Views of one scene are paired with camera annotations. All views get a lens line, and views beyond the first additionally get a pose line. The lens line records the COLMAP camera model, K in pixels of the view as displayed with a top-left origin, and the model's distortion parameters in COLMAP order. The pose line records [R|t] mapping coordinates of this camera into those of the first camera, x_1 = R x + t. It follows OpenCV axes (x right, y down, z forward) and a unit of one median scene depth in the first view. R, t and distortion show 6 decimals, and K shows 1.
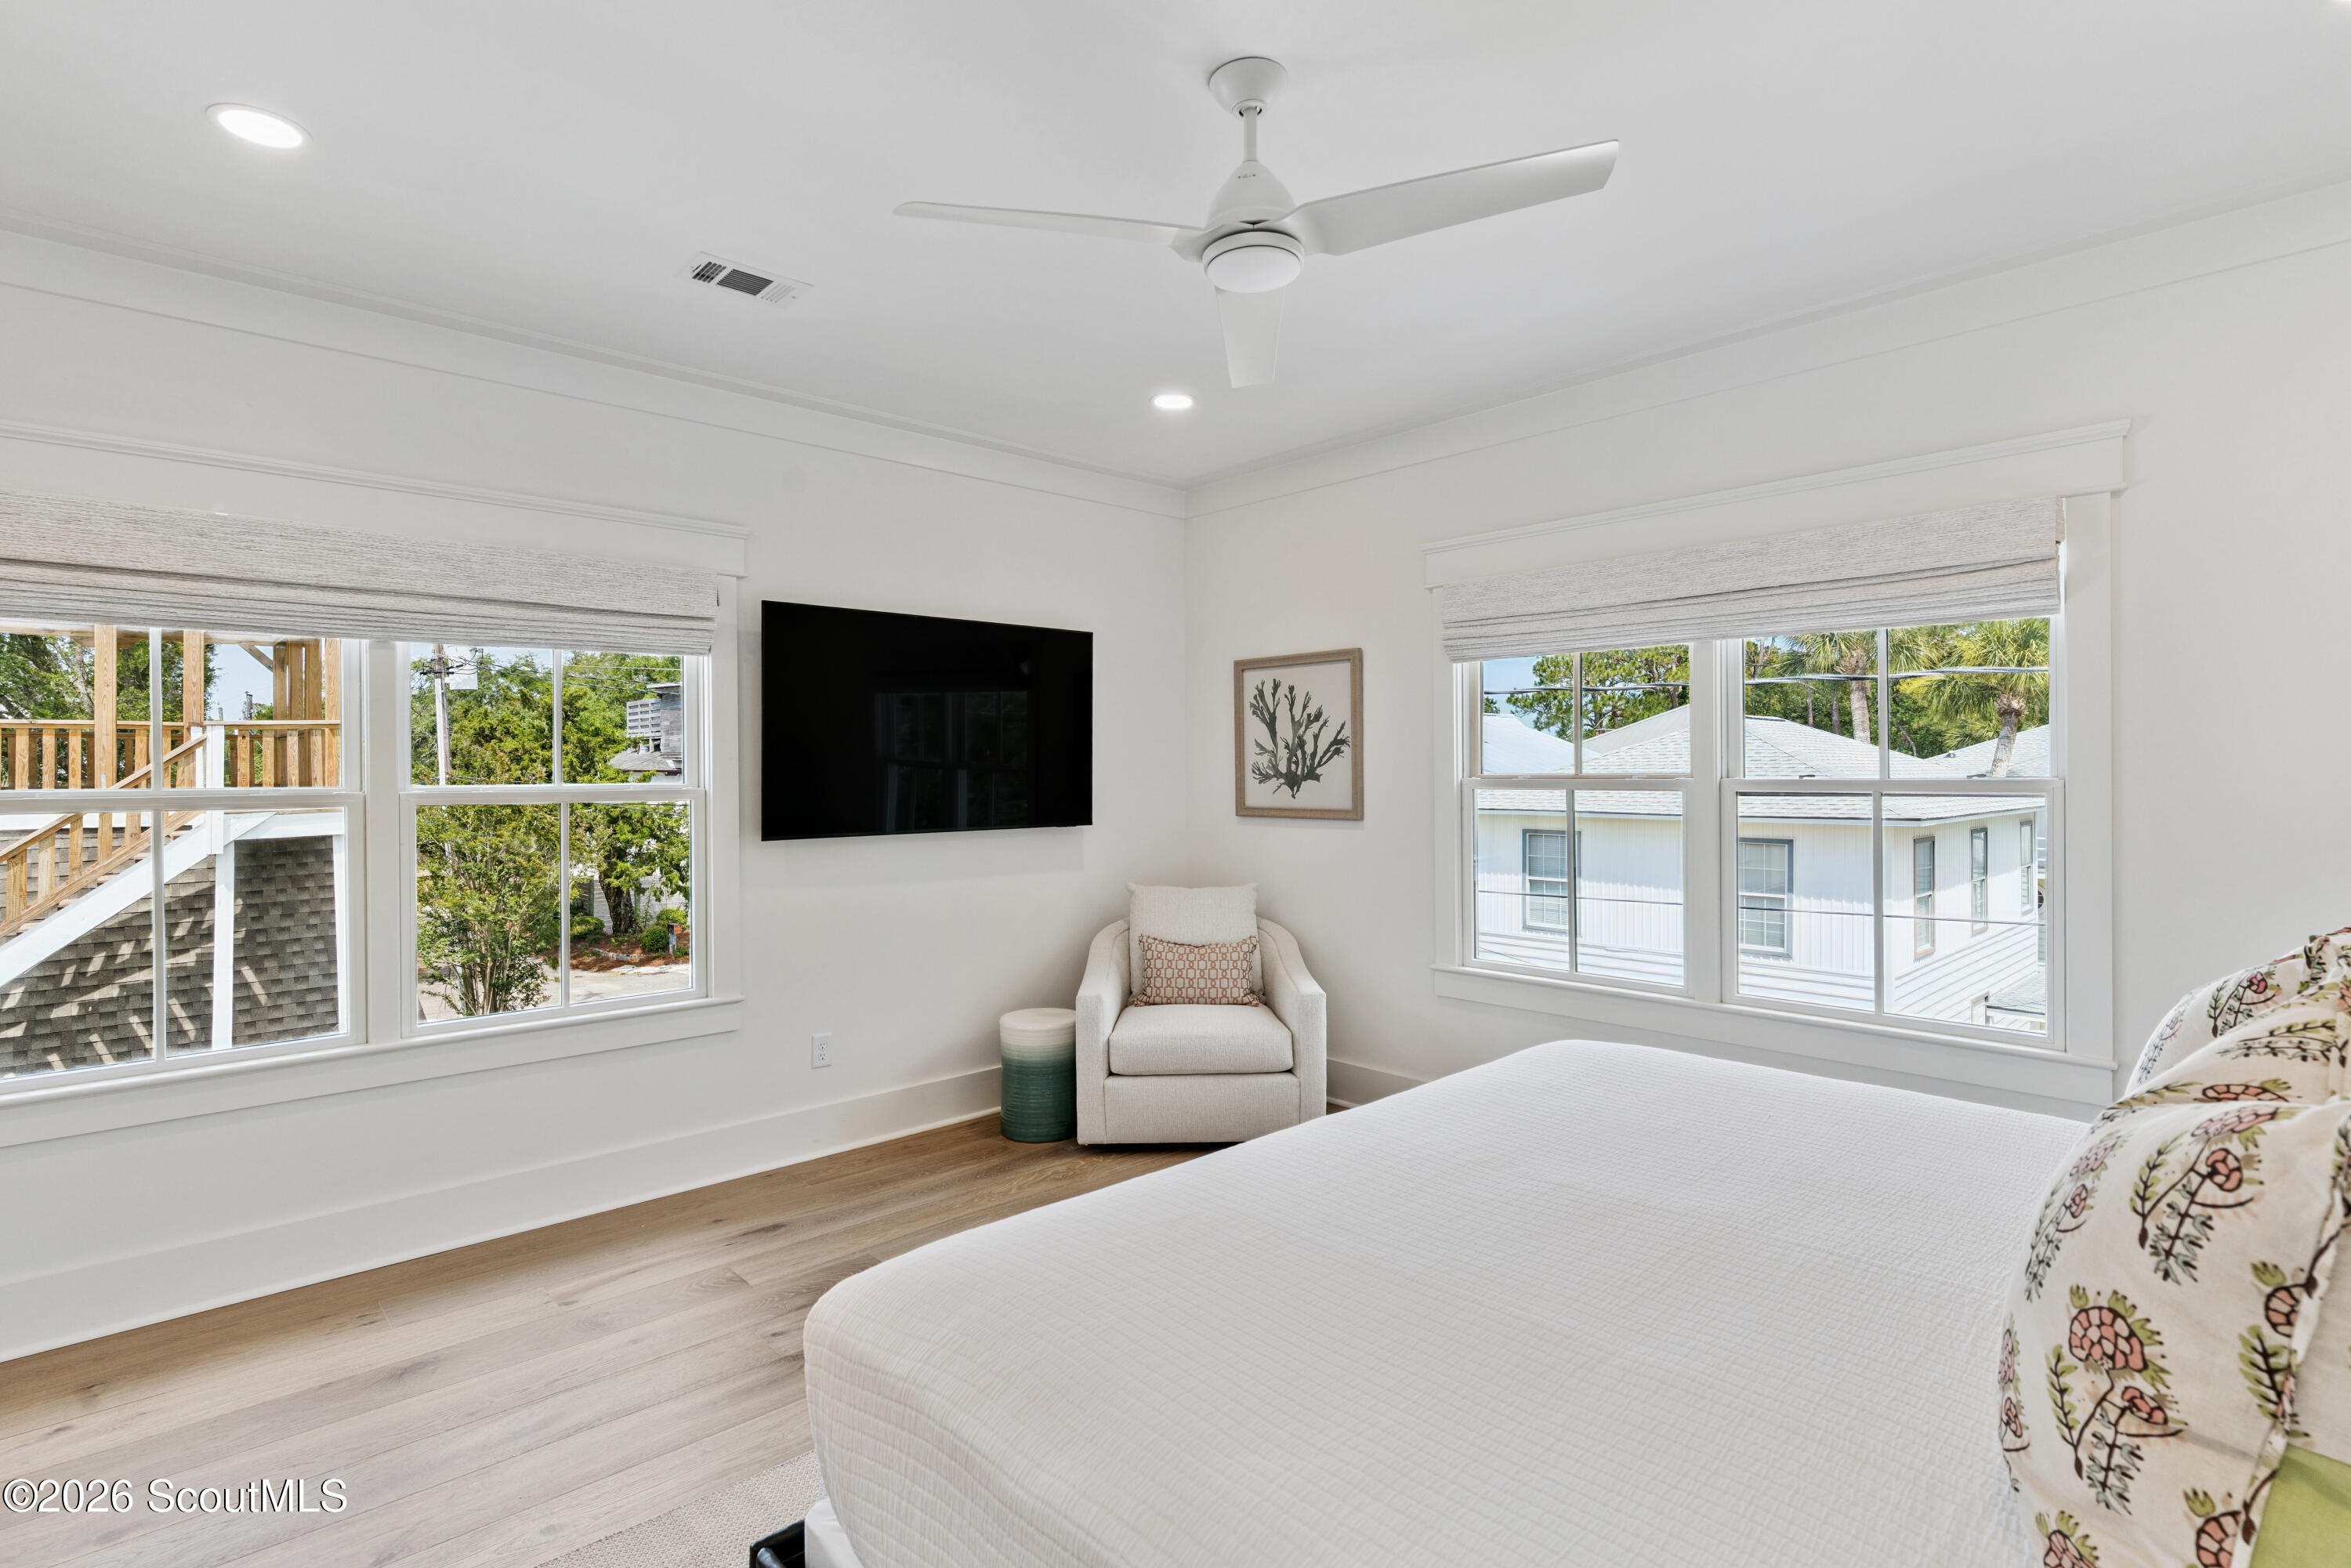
lens RADIAL K [[1119.5, 0, 1178.8], [0, 1119.5, 772.2], [0, 0, 1]] dist [0.001287, 0.000599]
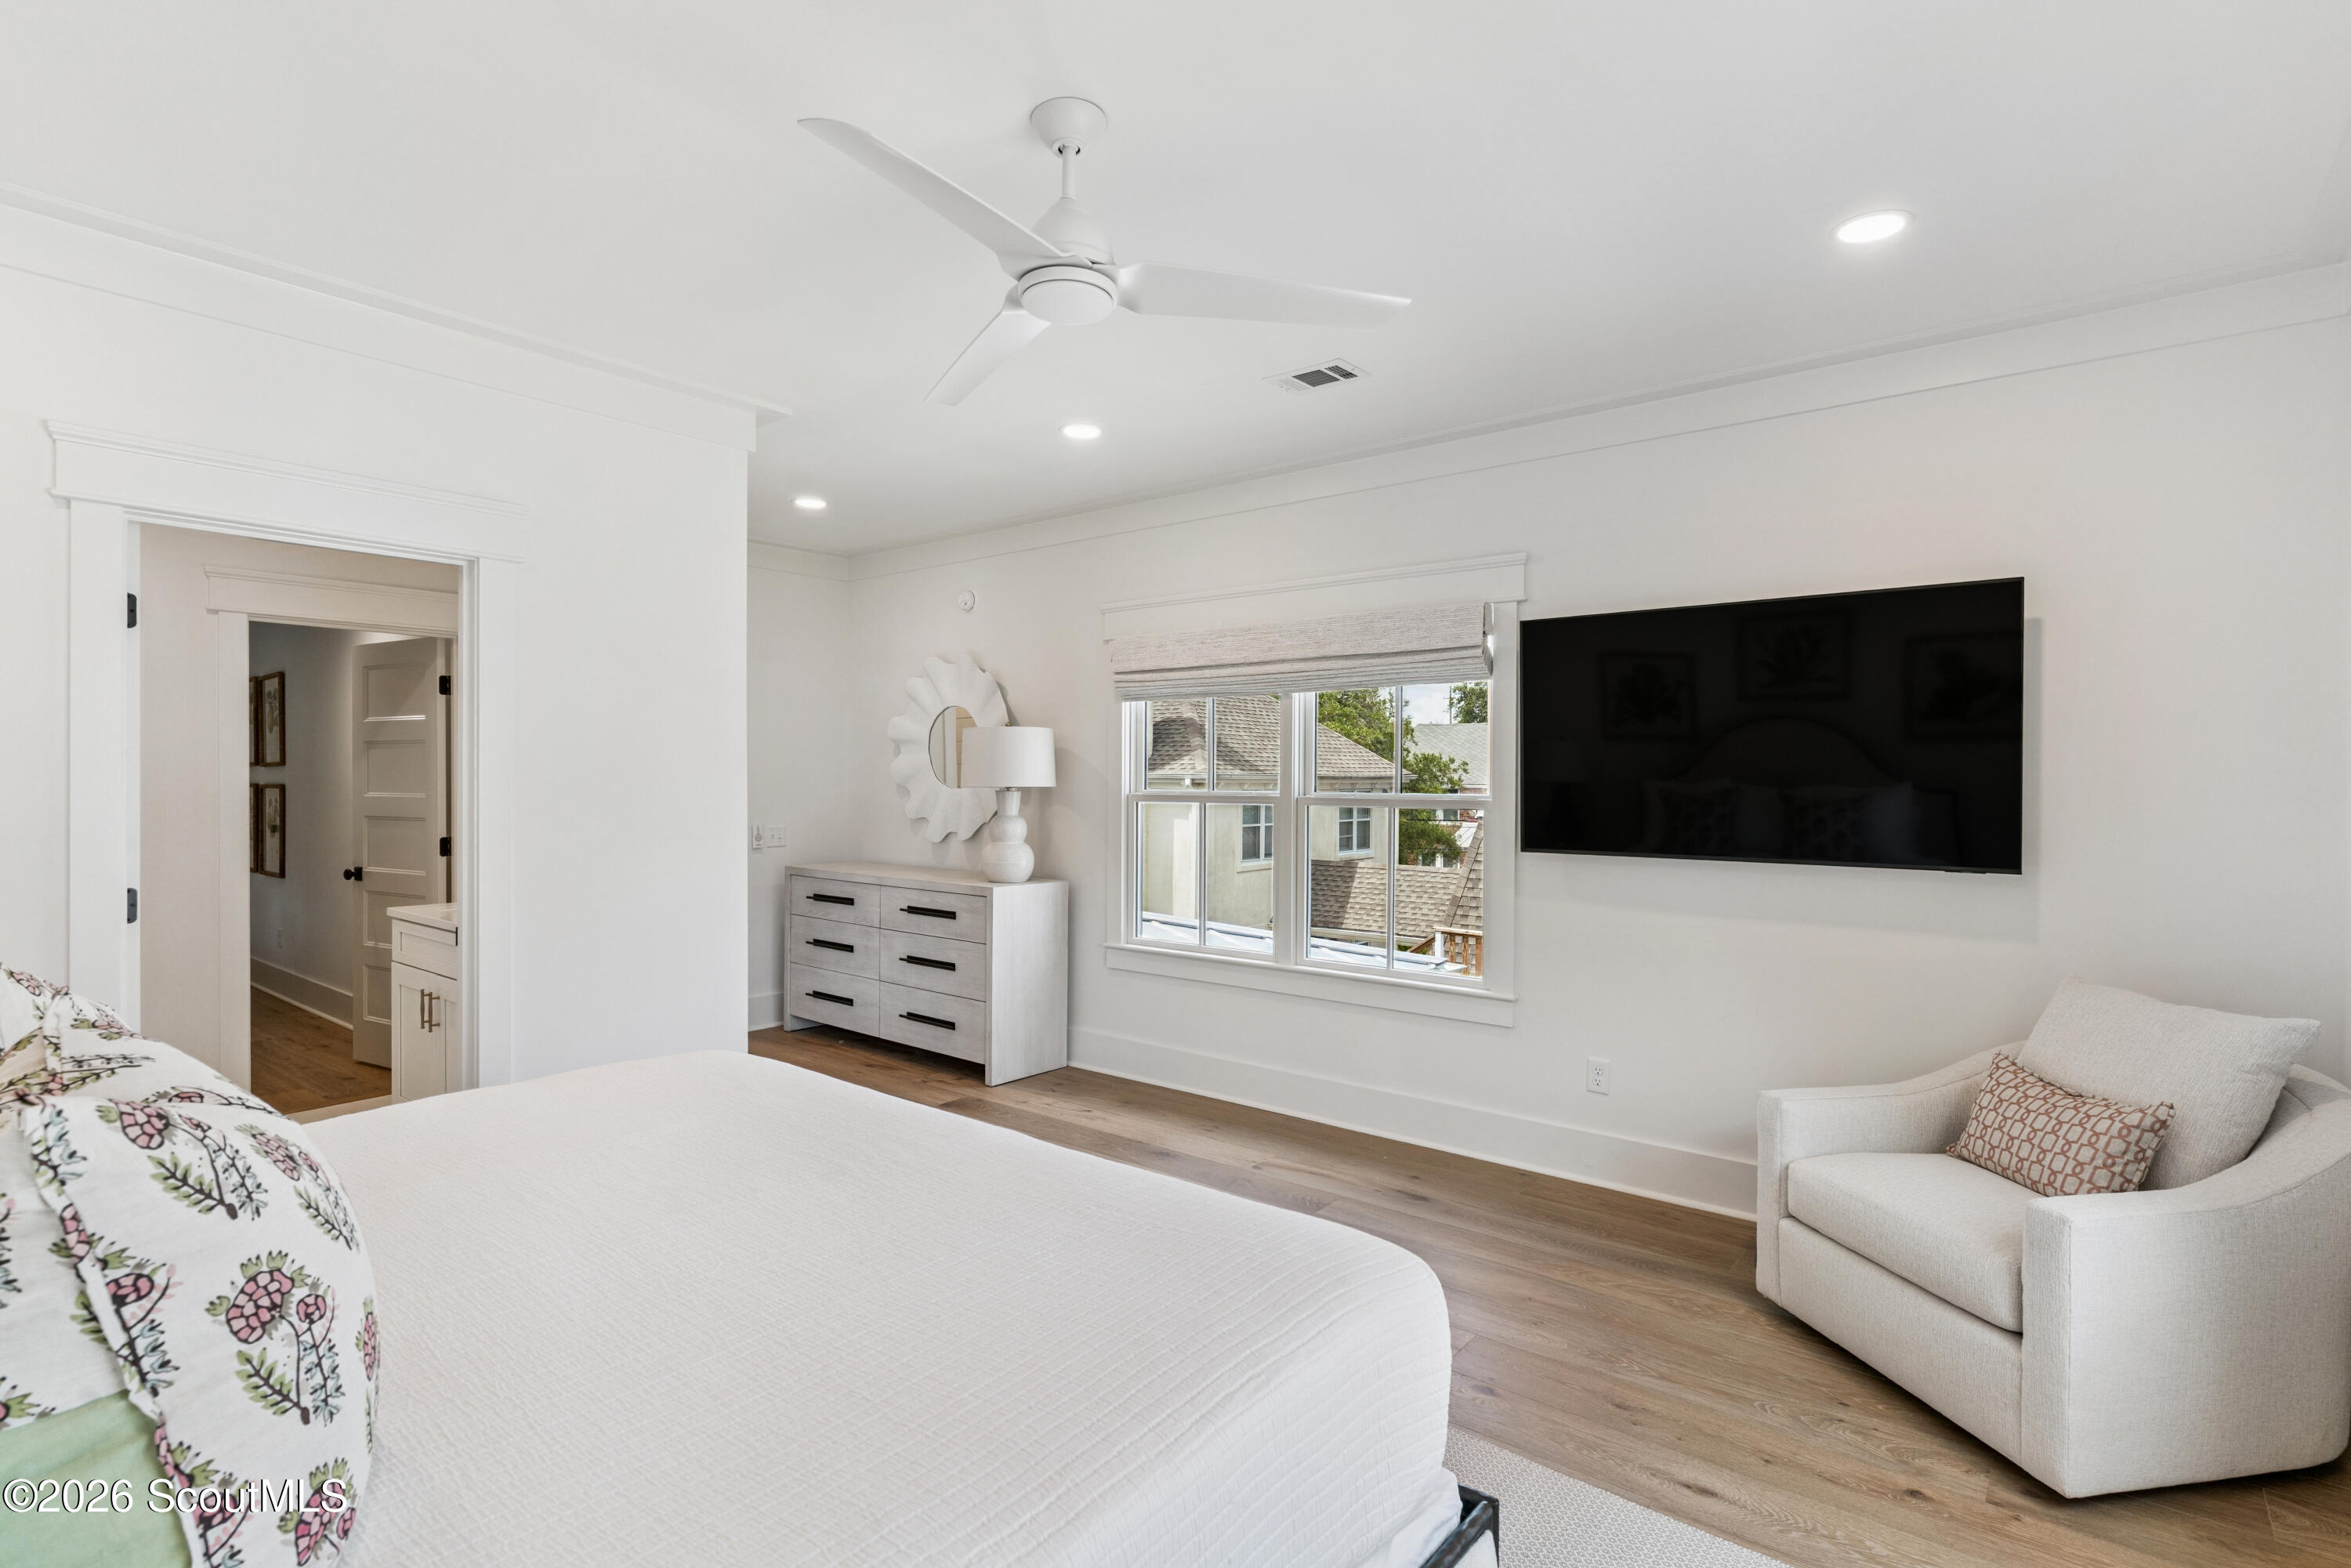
lens RADIAL K [[1119.5, 0, 1178.4], [0, 1119.5, 784.5], [0, 0, 1]] dist [0.001287, 0.000599]
pose [[0.154069, 0.010493, -0.988004, 0.618813], [-0.009657, 0.999912, 0.009114, -0.007813], [0.988013, 0.008137, 0.154157, 0.532303]]
